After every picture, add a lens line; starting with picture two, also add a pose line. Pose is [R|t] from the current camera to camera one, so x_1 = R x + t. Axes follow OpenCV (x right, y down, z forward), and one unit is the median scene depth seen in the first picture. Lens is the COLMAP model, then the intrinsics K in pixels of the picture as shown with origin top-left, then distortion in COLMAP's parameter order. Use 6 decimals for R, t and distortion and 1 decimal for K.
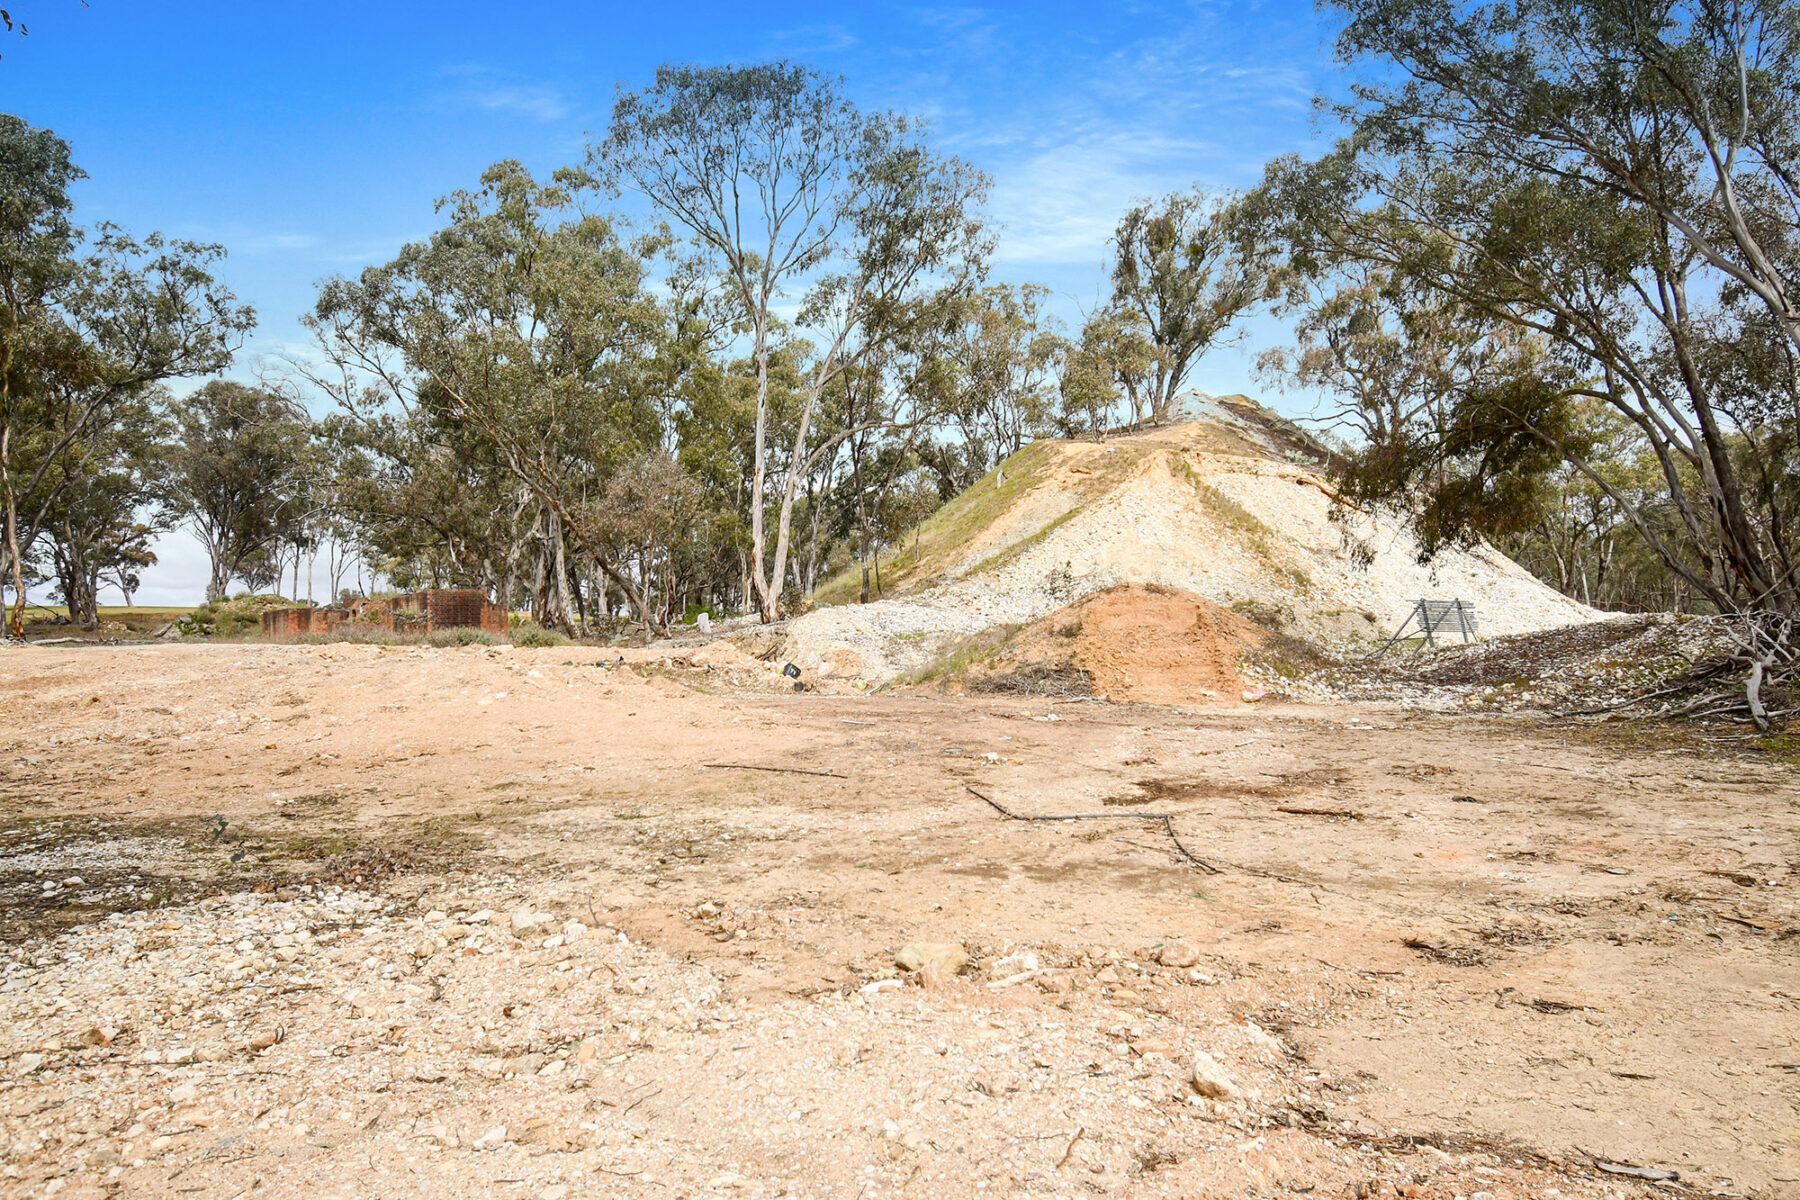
lens RADIAL K [[1172.4, 0, 901.4], [0, 1172.4, 598.7], [0, 0, 1]] dist [-0.005605, -0.001506]
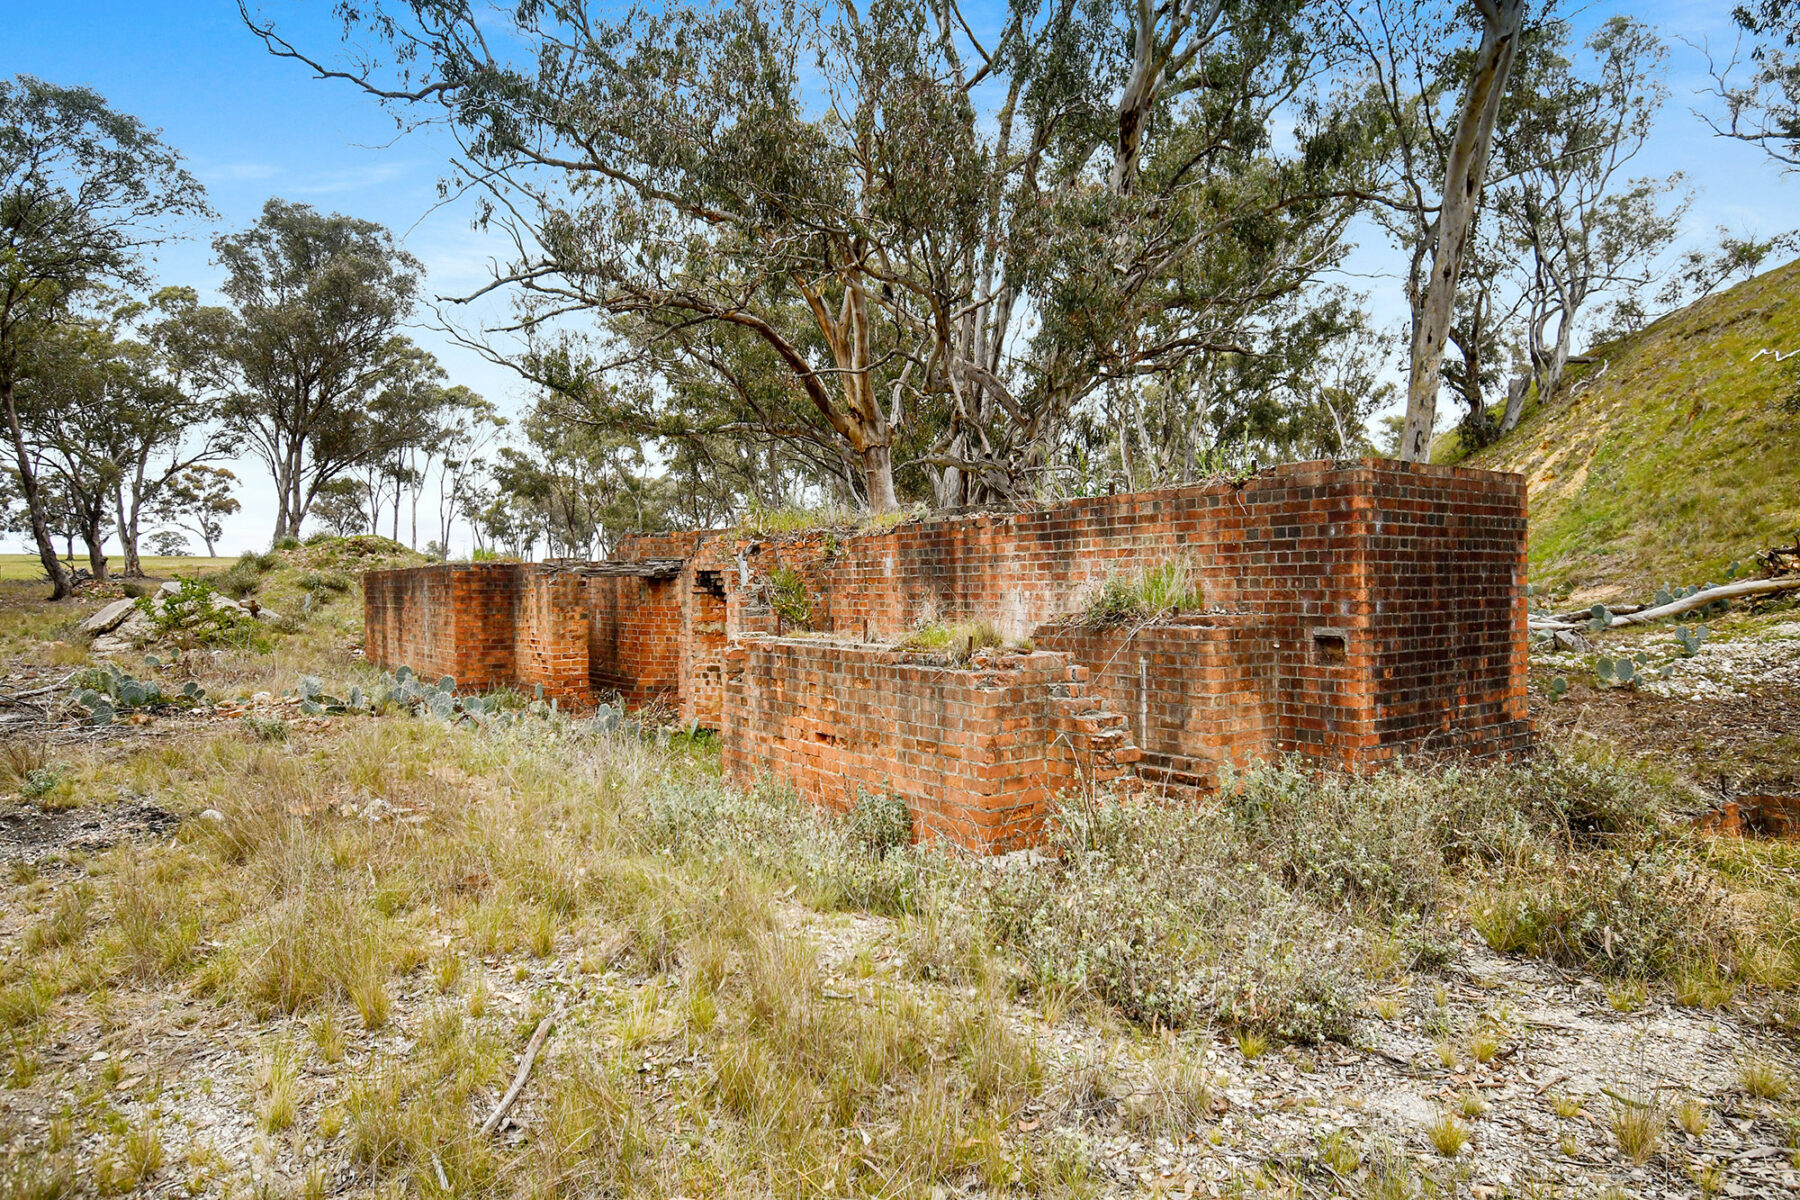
lens RADIAL K [[1091.3, 0, 900.0], [0, 1091.3, 594.8], [0, 0, 1]] dist [0.000342, 0.000299]
pose [[0.999377, 0.001394, -0.035254, -0.164892], [0.000048, 0.999164, 0.040877, 0.001960], [0.035281, -0.040854, 0.998542, 0.299718]]
